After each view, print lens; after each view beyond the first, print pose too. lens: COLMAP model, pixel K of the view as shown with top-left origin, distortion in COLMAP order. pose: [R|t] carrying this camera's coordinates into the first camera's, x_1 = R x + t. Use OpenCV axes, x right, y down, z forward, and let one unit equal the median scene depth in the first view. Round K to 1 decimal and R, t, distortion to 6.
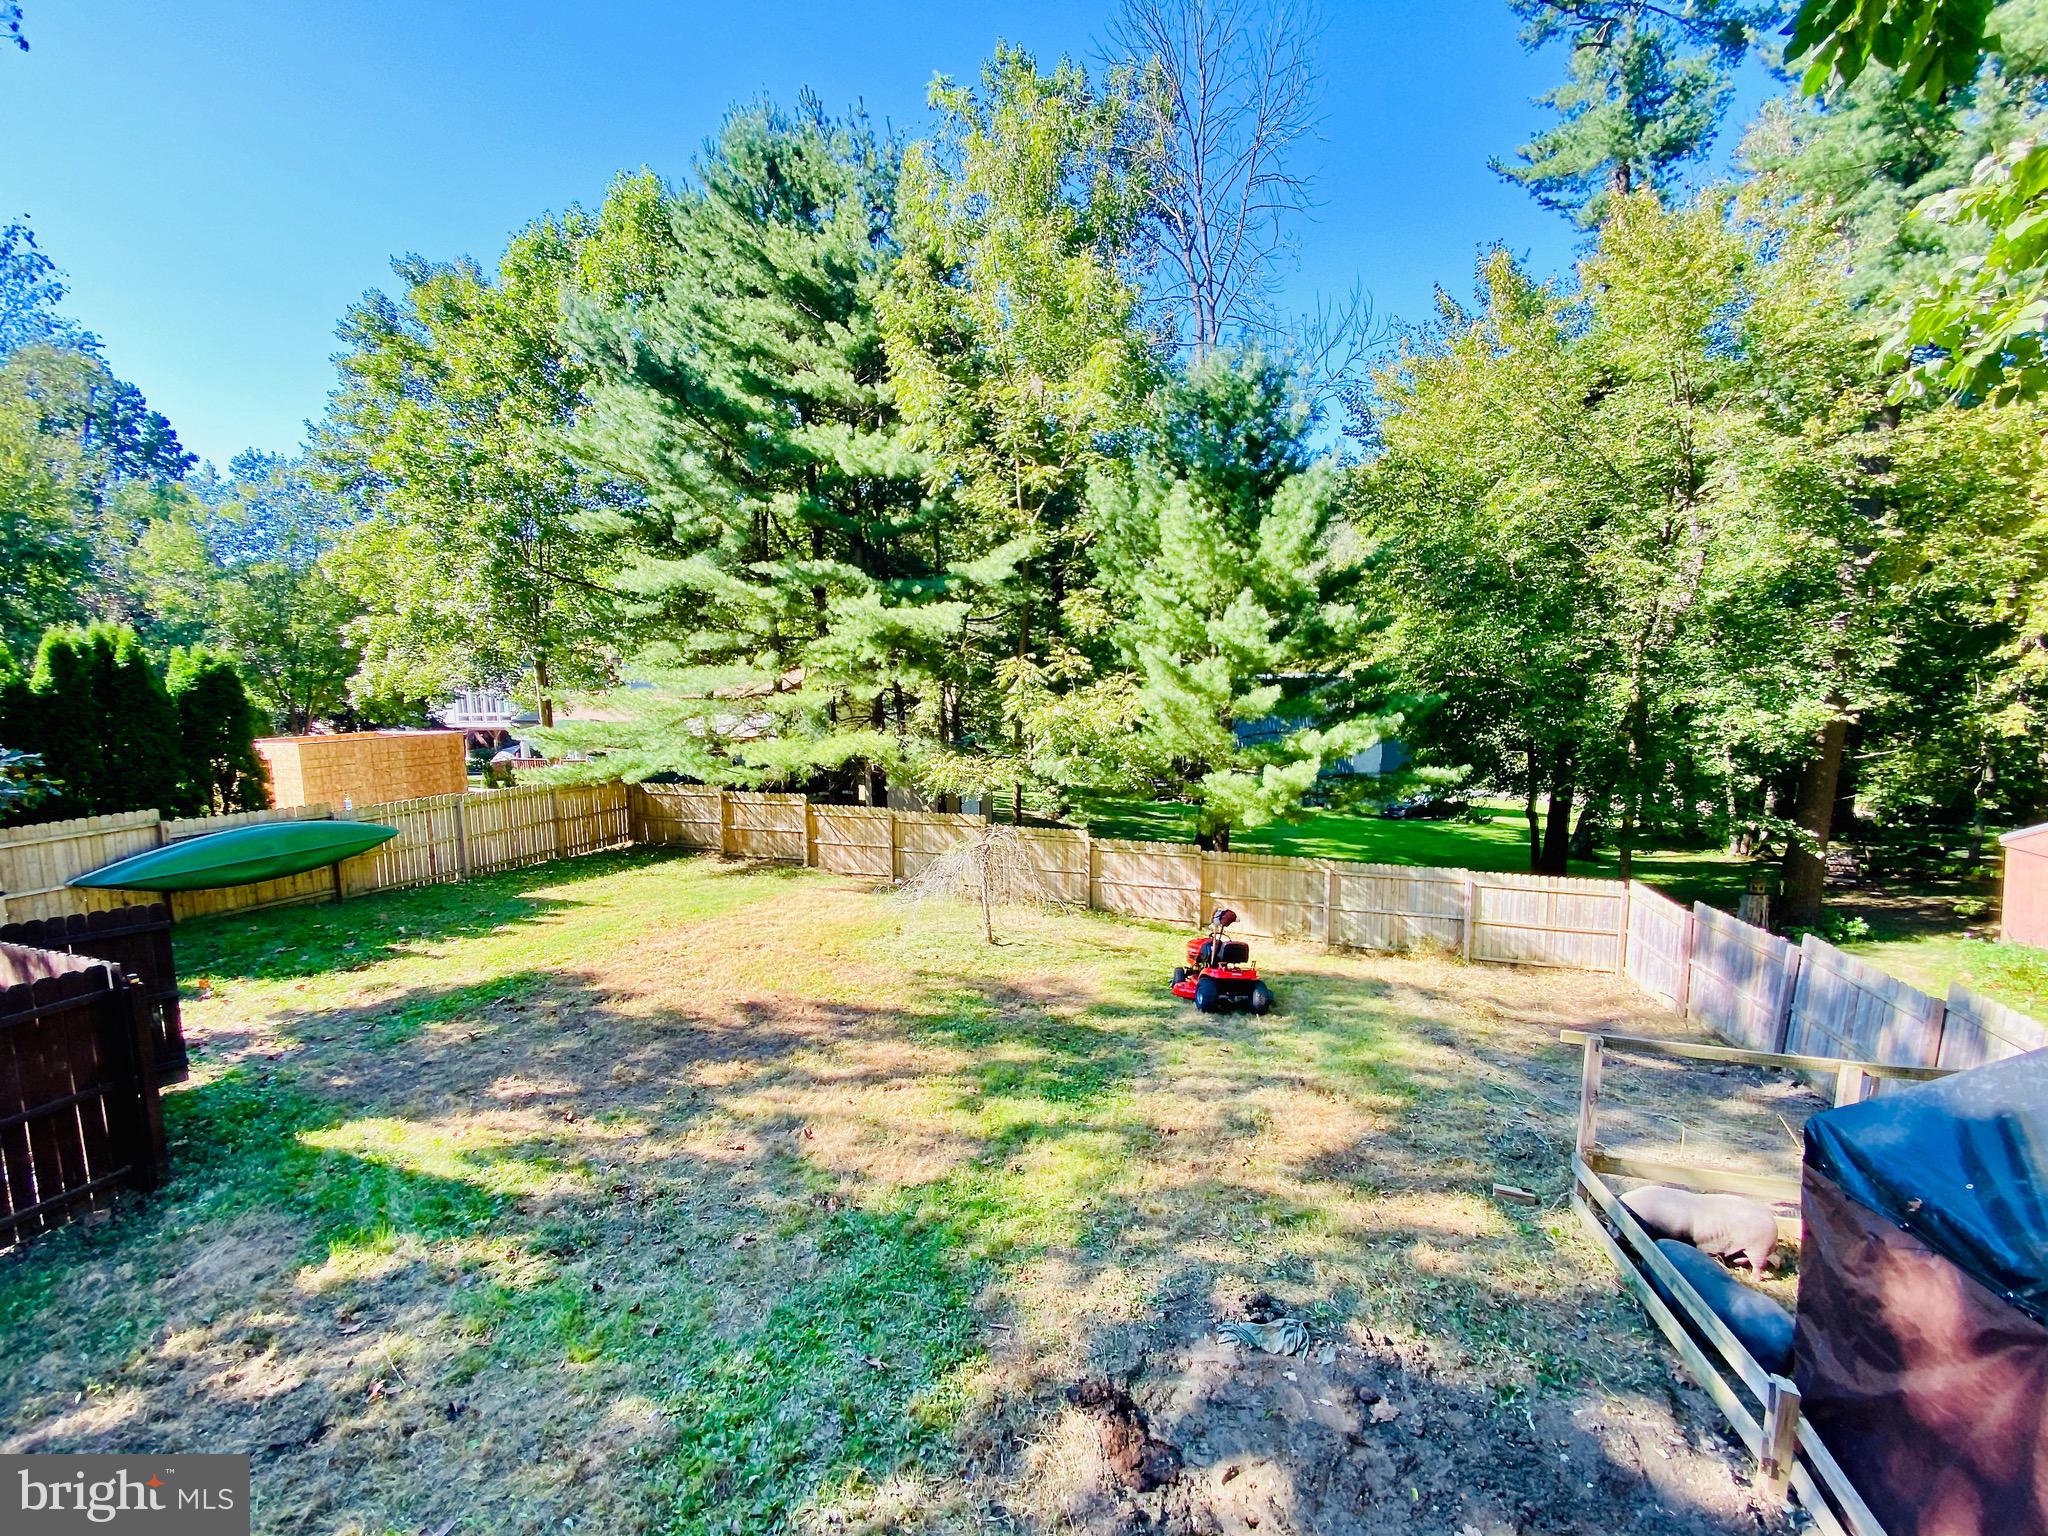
lens RADIAL K [[832.7, 0, 1018.8], [0, 832.7, 774.0], [0, 0, 1]] dist [0.021852, -0.022395]
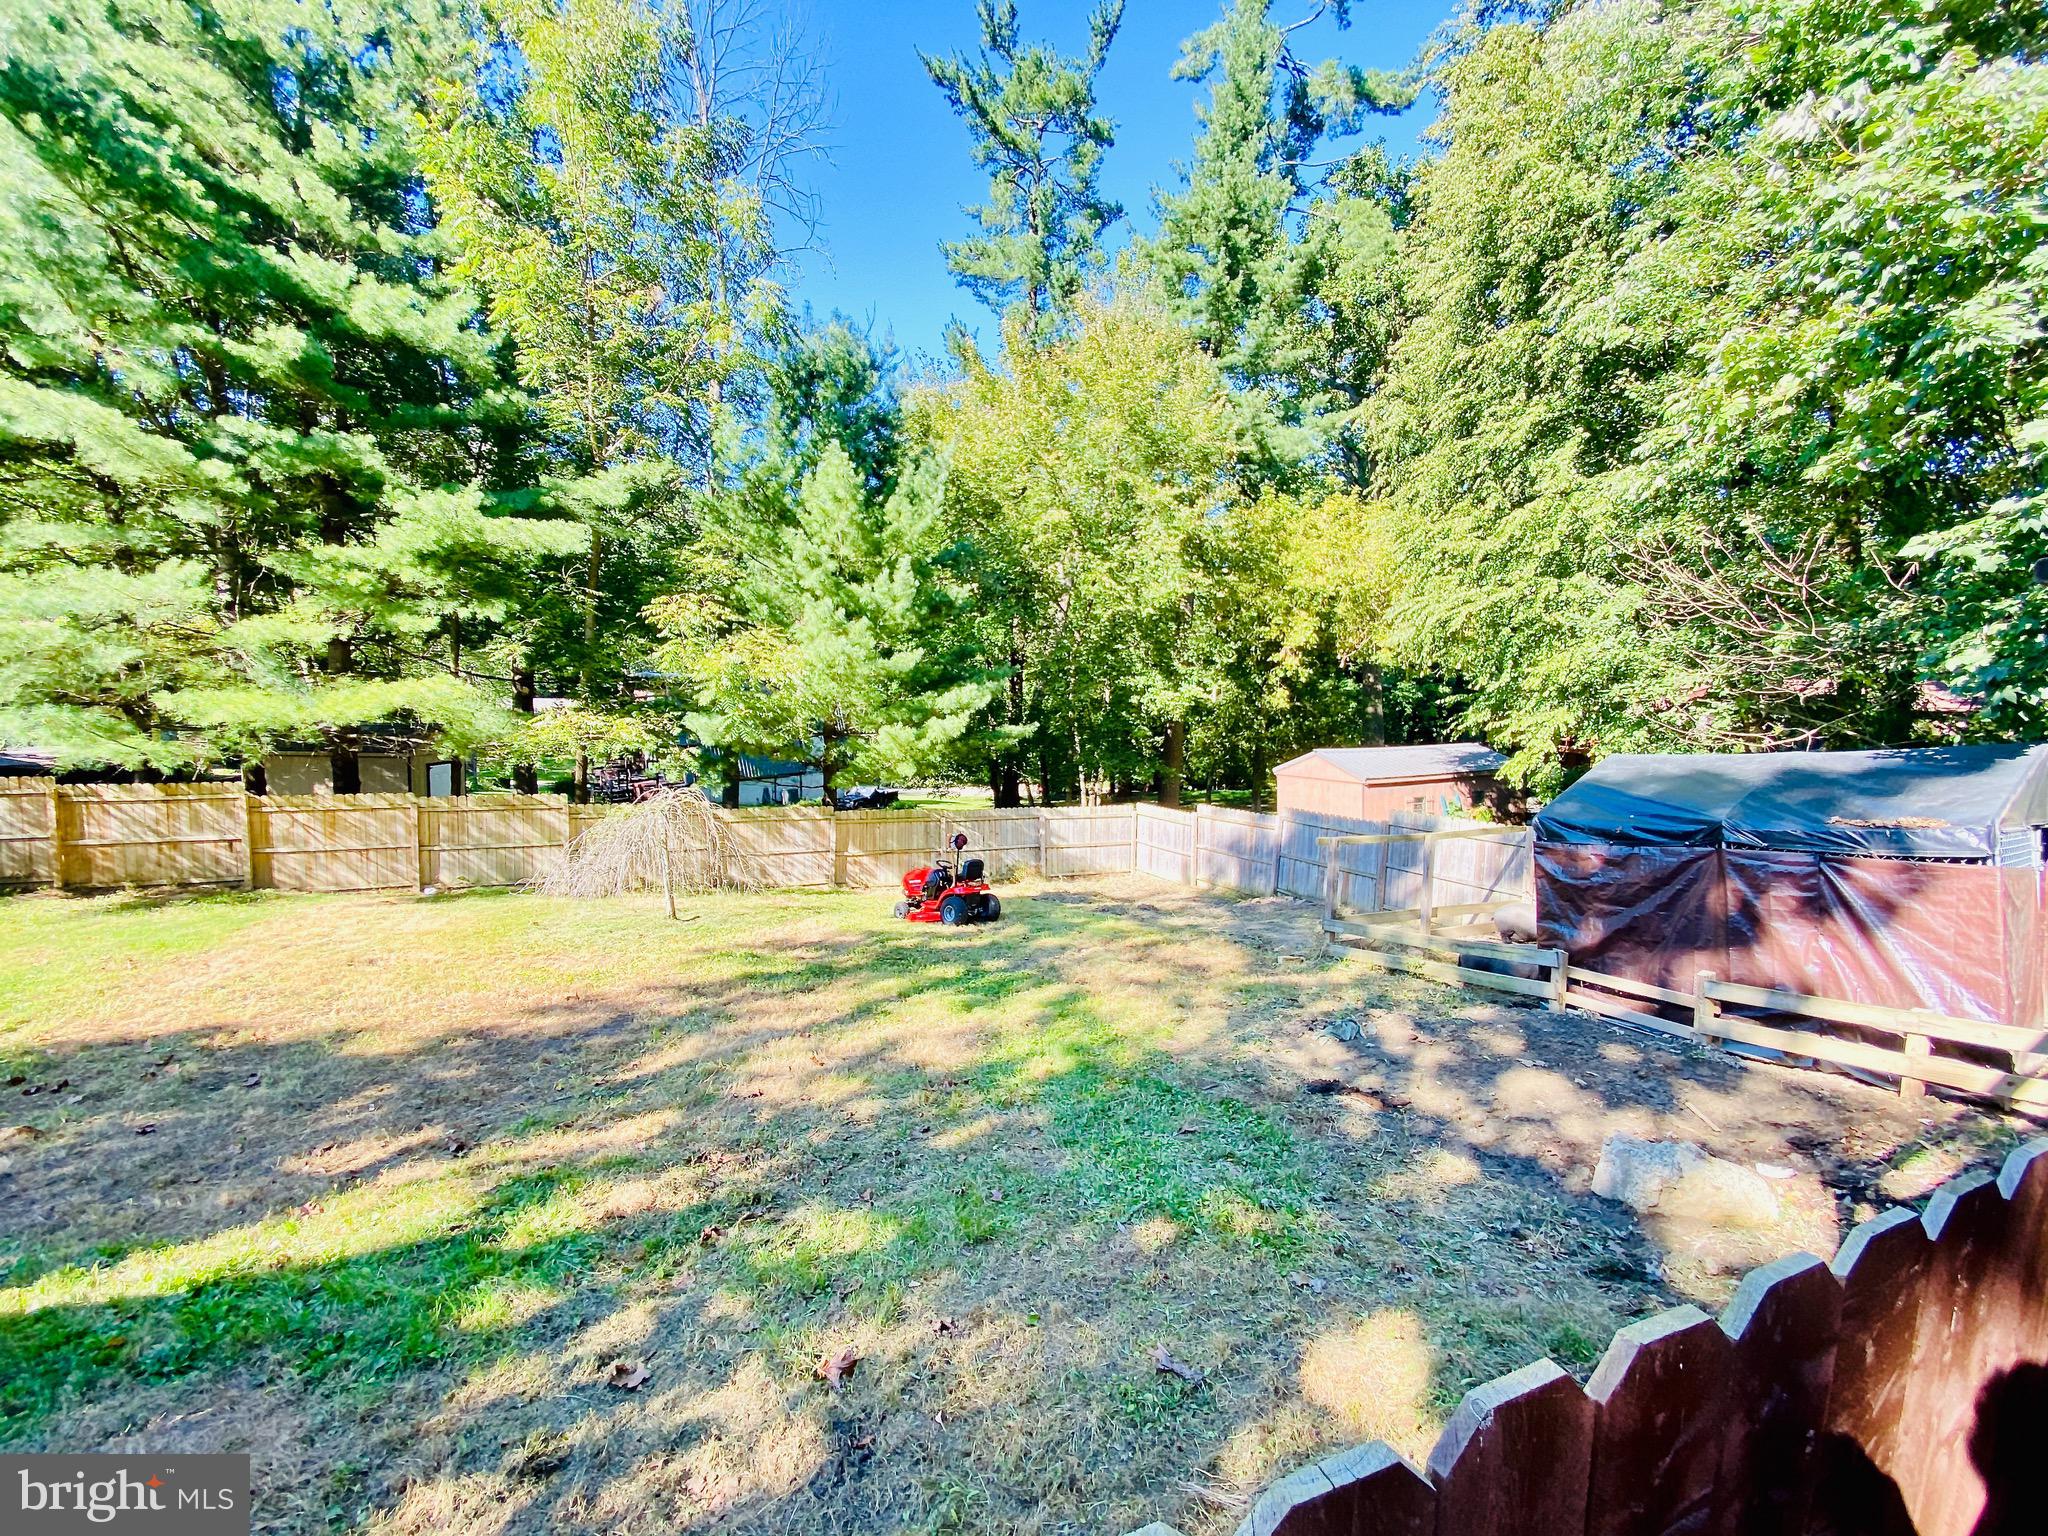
lens RADIAL K [[827.7, 0, 1021.2], [0, 827.7, 772.8], [0, 0, 1]] dist [0.039209, -0.034786]
pose [[0.736029, -0.033264, 0.676132, -0.276357], [0.048780, 0.998802, -0.003962, 0.055796], [-0.675190, 0.035898, 0.736770, 0.086093]]
